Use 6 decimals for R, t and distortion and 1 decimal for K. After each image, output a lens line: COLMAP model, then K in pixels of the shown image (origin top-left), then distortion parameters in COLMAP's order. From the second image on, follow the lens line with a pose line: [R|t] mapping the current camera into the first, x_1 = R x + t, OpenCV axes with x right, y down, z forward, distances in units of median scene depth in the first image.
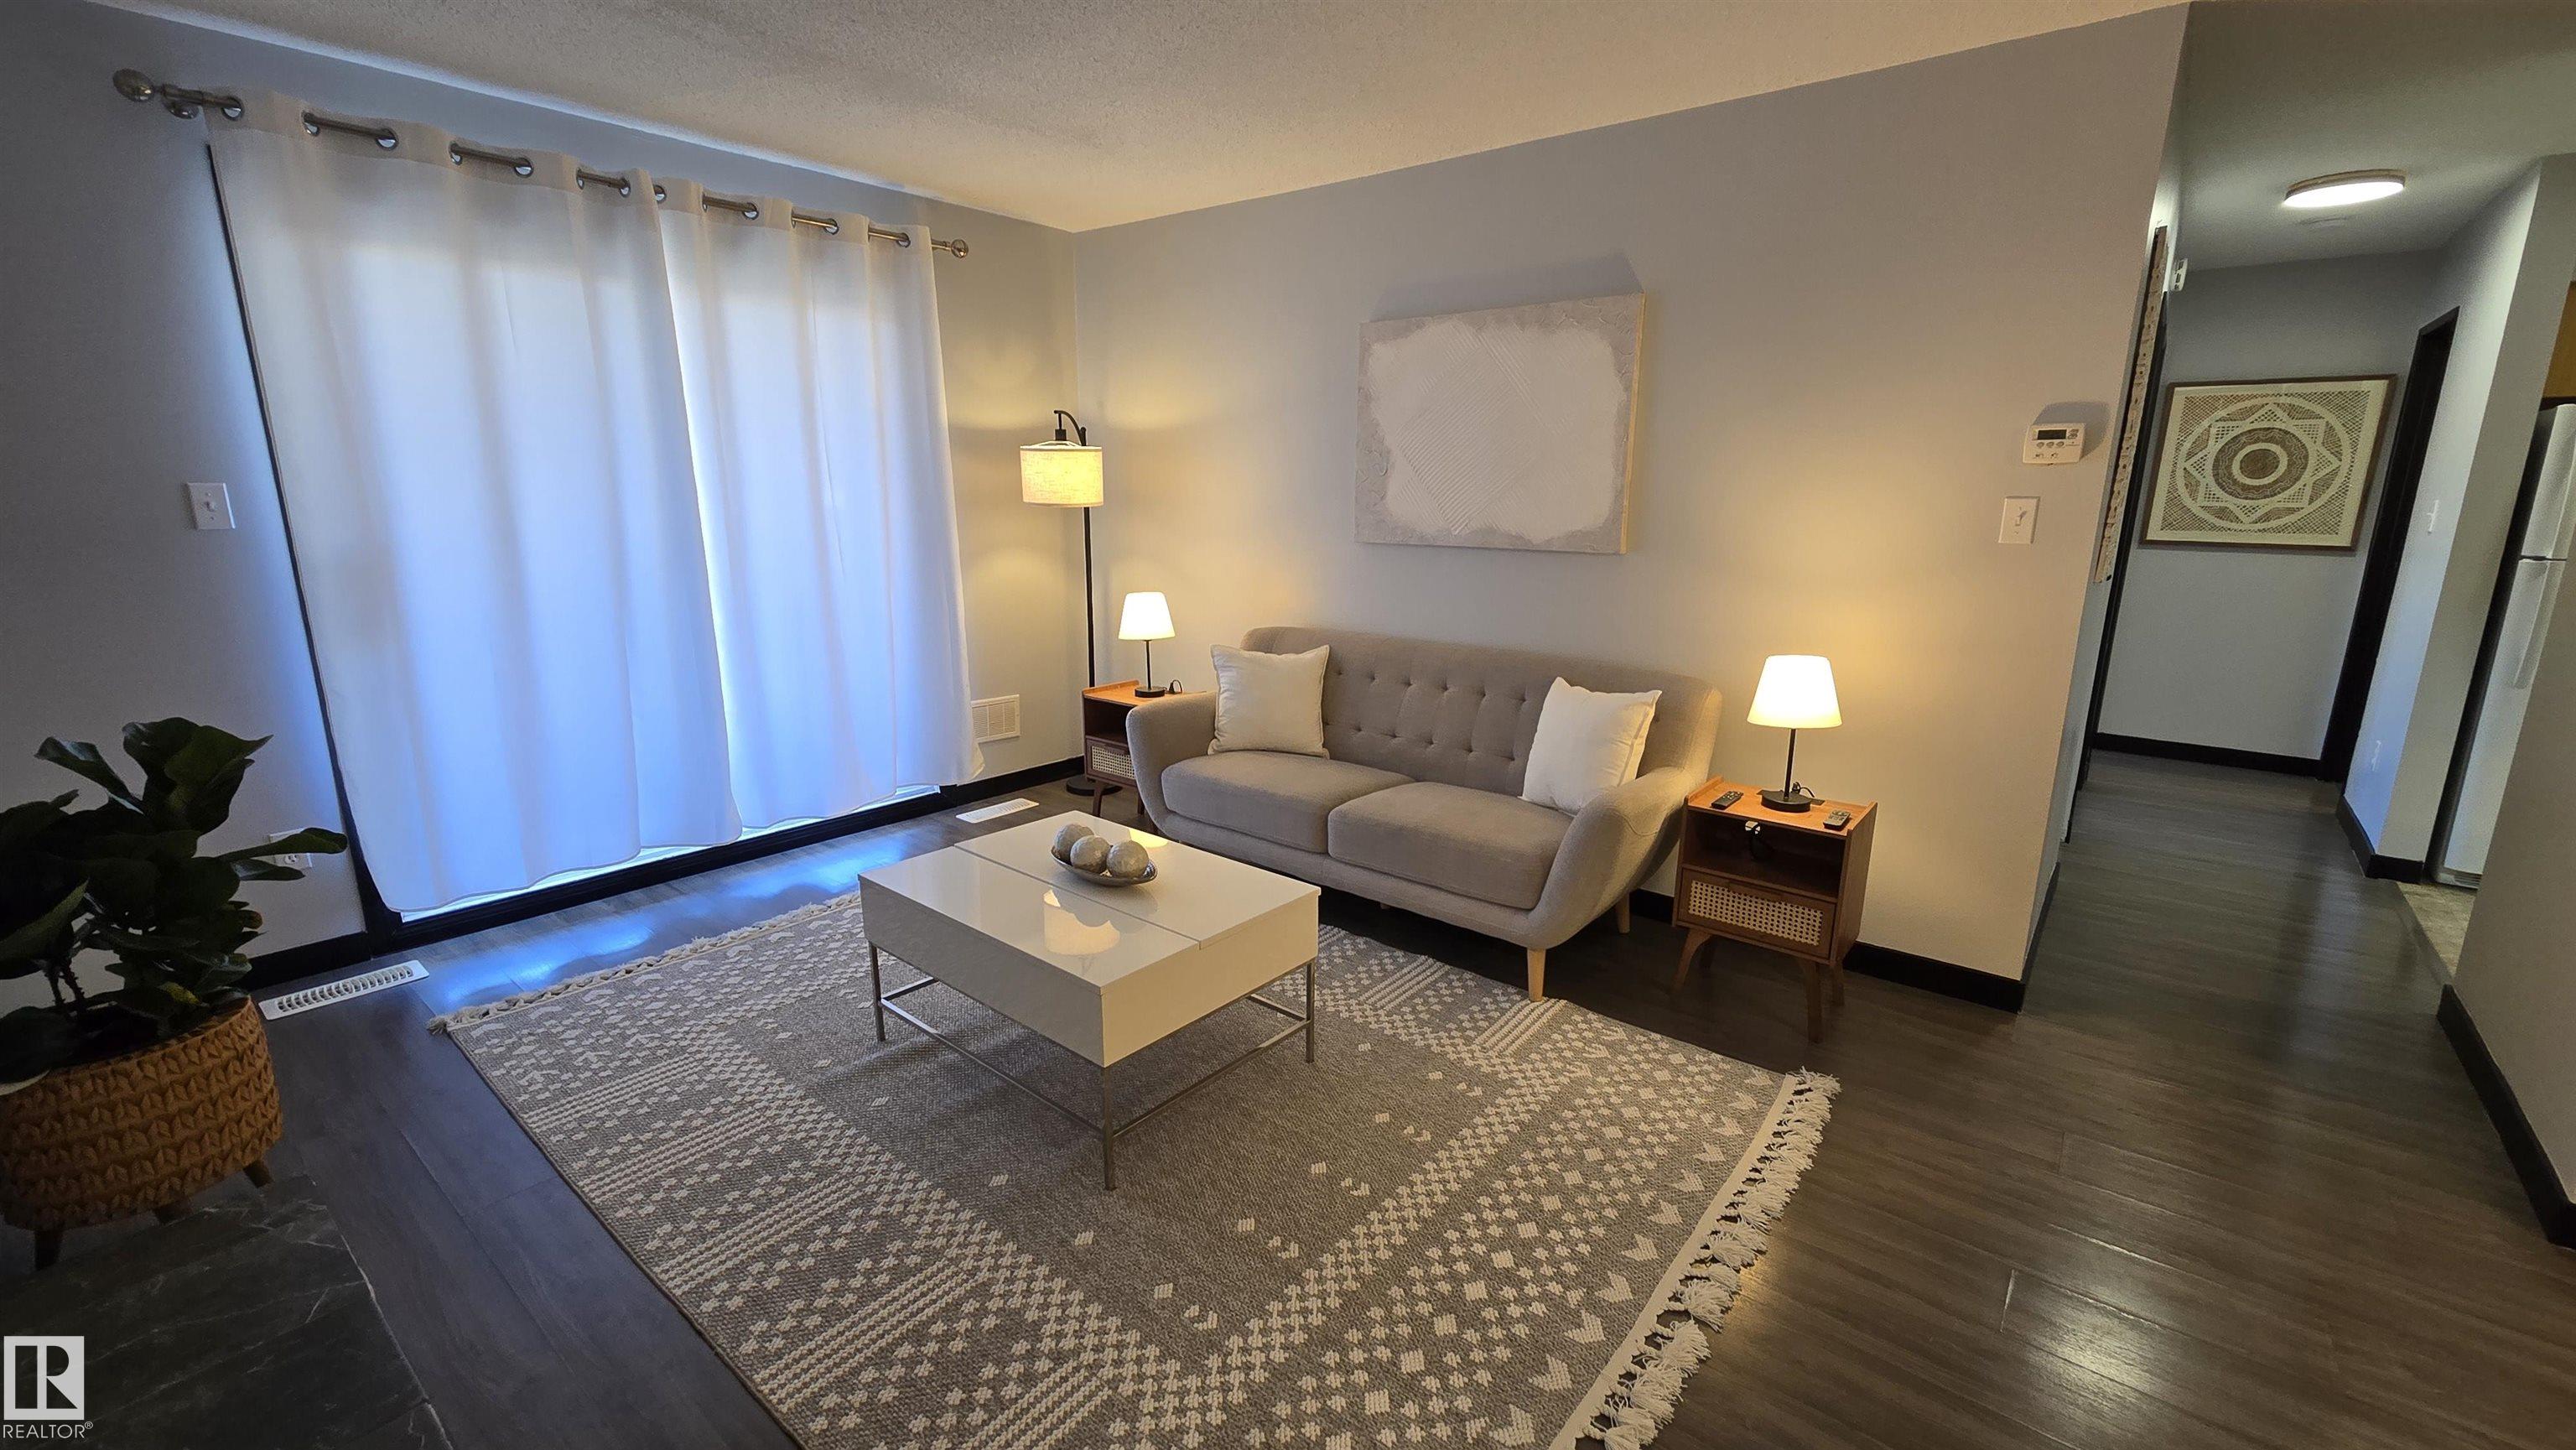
lens RADIAL K [[1057.2, 0, 1292.7], [0, 1057.2, 723.4], [0, 0, 1]] dist [0.002278, 0.001217]
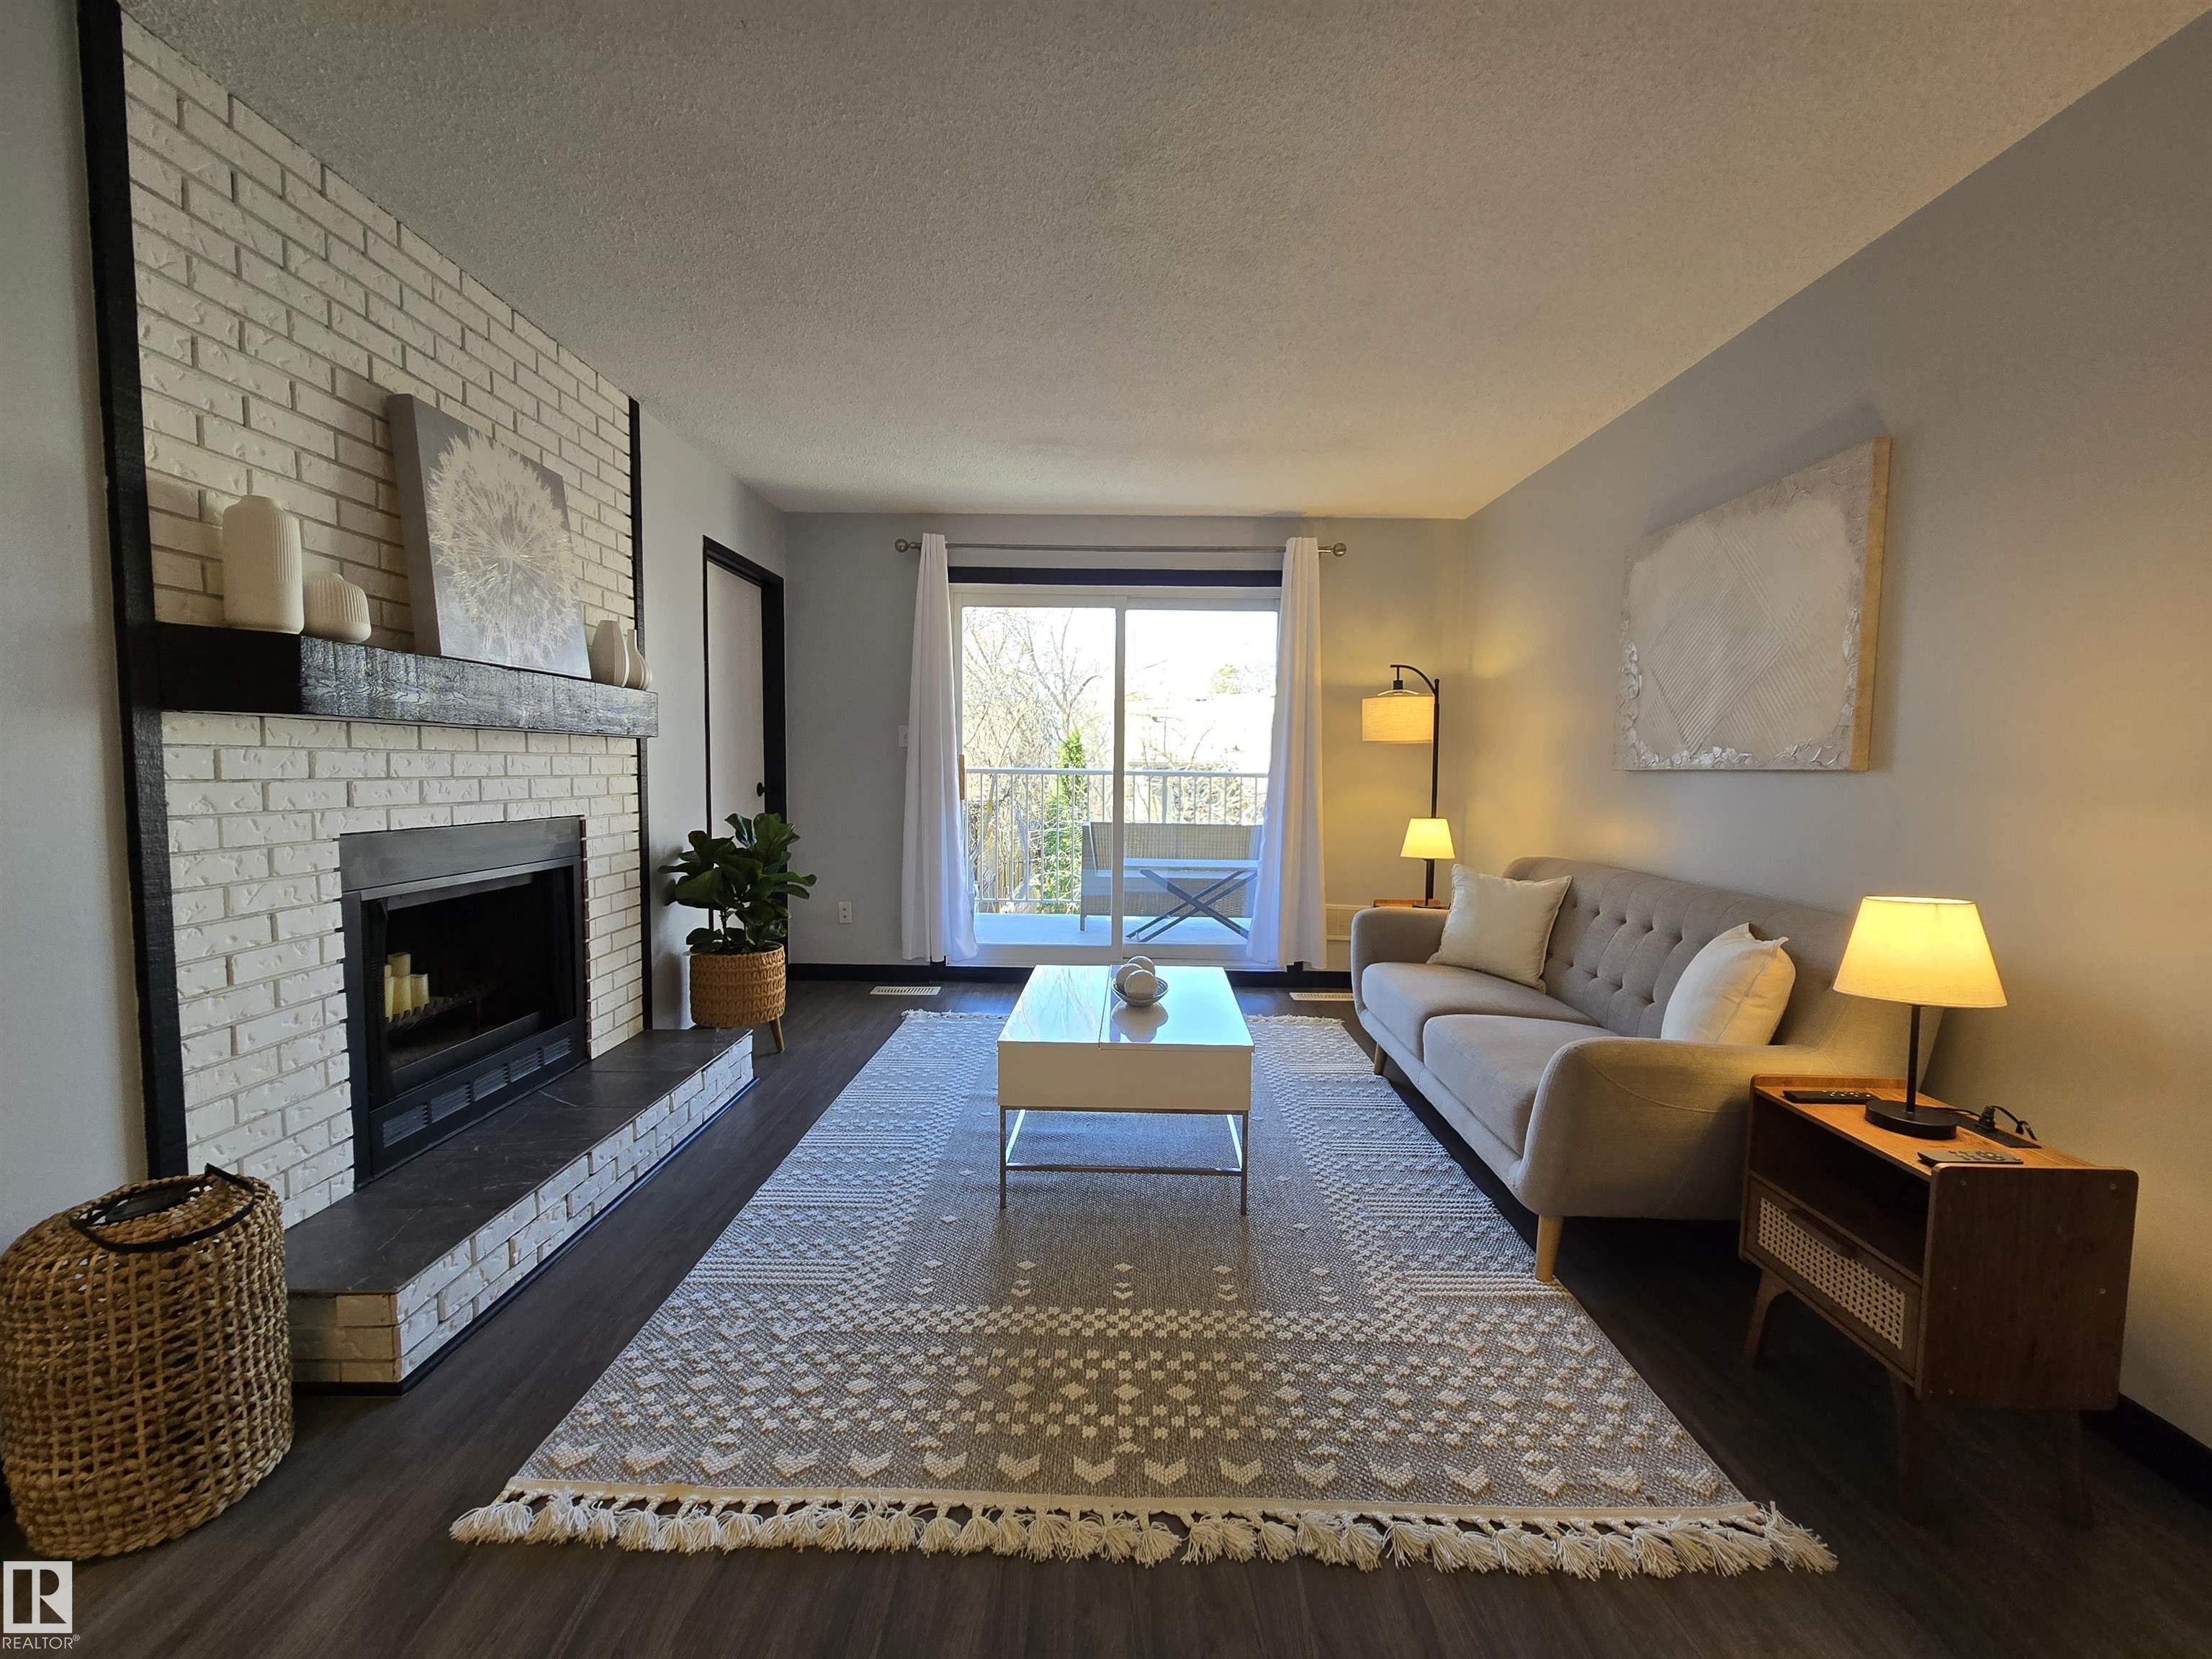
lens RADIAL K [[910.9, 0, 1105.1], [0, 910.9, 829.1], [0, 0, 1]] dist [0.001077, 0.001208]
pose [[0.620284, 0.054526, -0.782480, 0.602928], [-0.181280, 0.980539, -0.075376, 0.032884], [0.763142, 0.188603, 0.618097, 0.242975]]
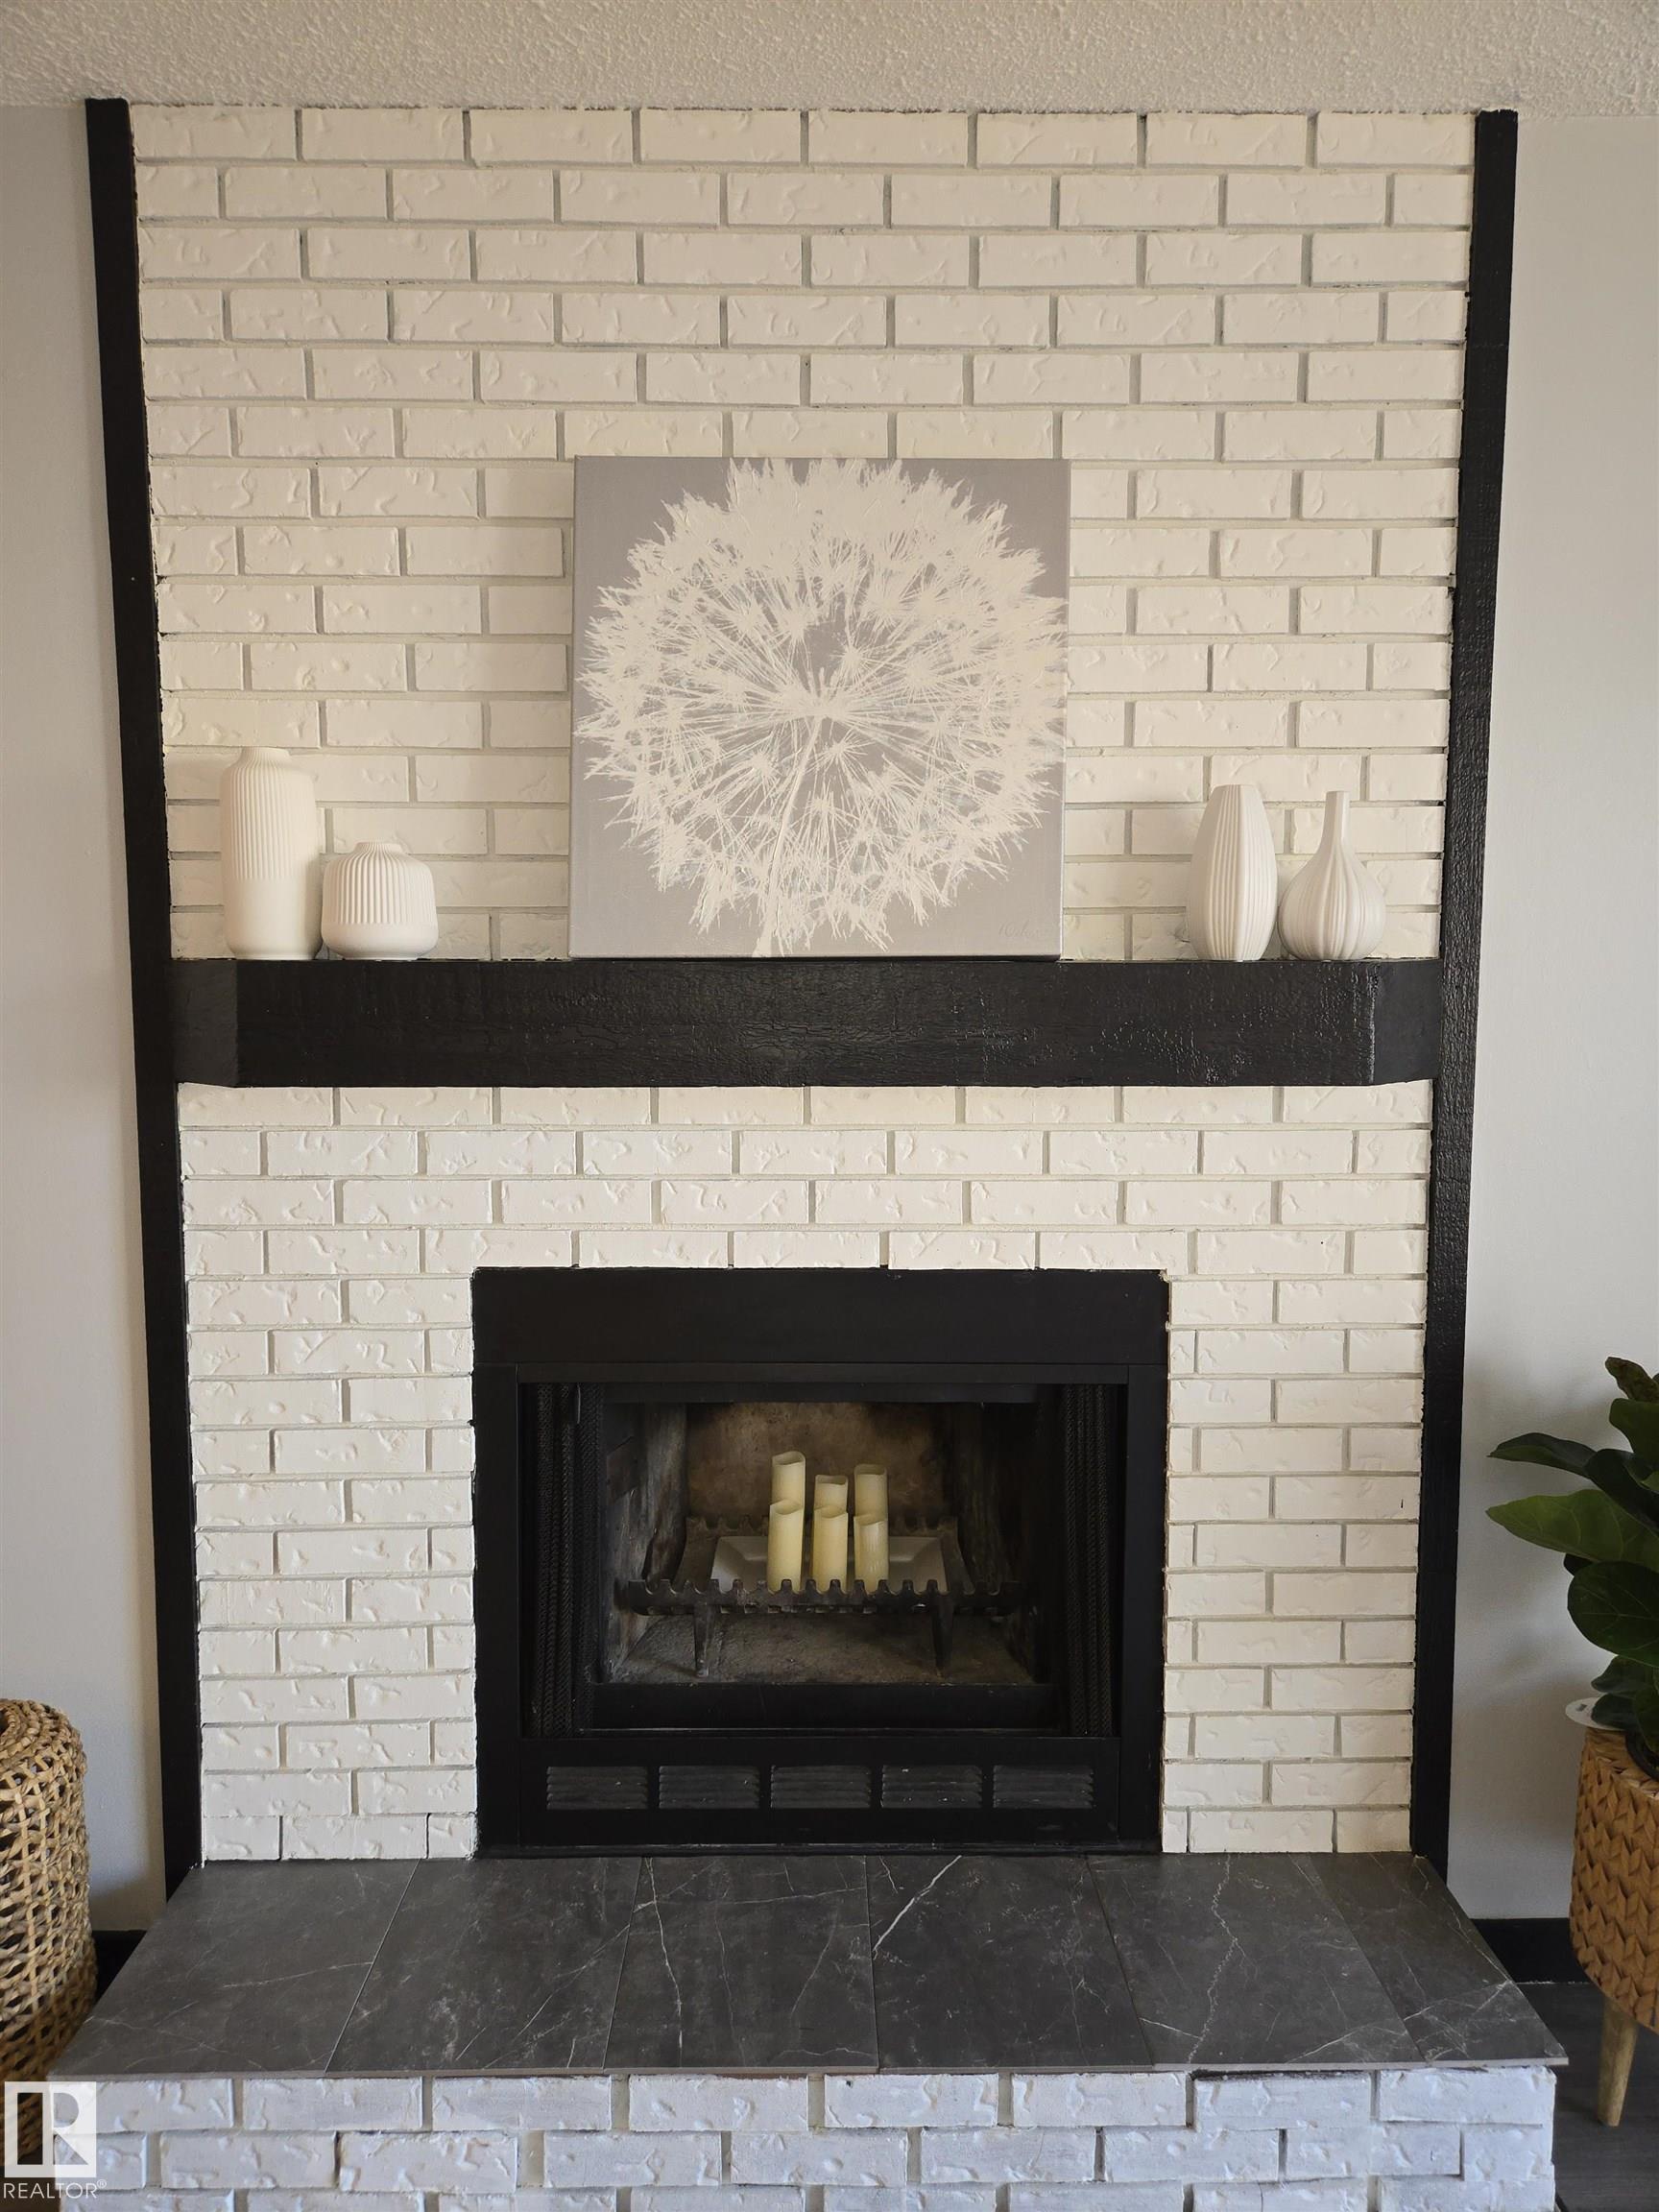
lens RADIAL K [[1475.6, 0, 847.7], [0, 1475.6, 1105.3], [0, 0, 1]] dist [0.061166, -0.045674]
pose [[-0.768902, 0.054875, -0.637007, -0.048872], [-0.146935, 0.954478, 0.259581, -0.196517], [0.622254, 0.293191, -0.725837, 0.842819]]
